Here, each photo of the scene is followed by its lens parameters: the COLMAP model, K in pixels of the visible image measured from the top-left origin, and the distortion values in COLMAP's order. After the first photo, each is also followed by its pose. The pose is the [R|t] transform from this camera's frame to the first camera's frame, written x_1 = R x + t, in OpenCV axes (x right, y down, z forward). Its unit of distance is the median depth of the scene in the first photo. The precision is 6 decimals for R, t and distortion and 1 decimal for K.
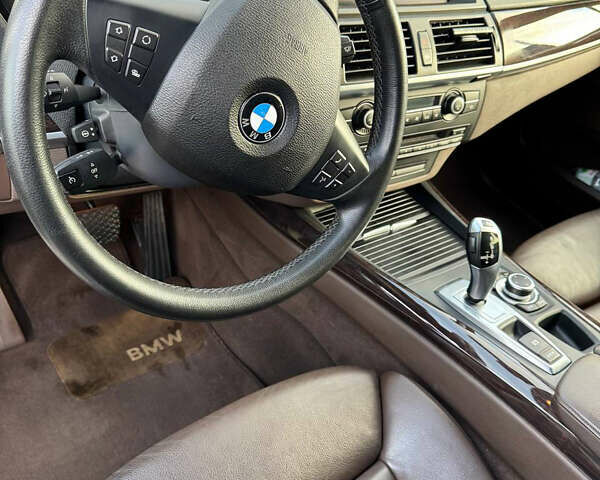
lens RADIAL K [[566.9, 0, 299.7], [0, 566.9, 238.3], [0, 0, 1]] dist [0.063779, 0.000000]
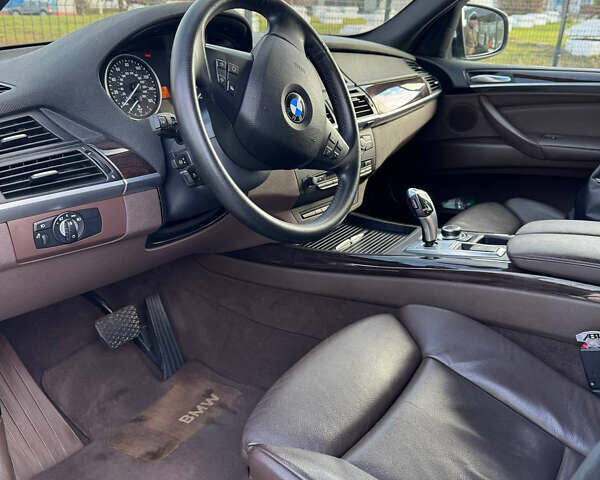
lens RADIAL K [[566.9, 0, 300.6], [0, 566.9, 242.2], [0, 0, 1]] dist [0.063779, 0.000000]
pose [[0.917647, -0.292252, 0.269283, -0.292151], [0.363717, 0.890663, -0.272817, 0.289365], [-0.160109, 0.348292, 0.923611, -0.209810]]
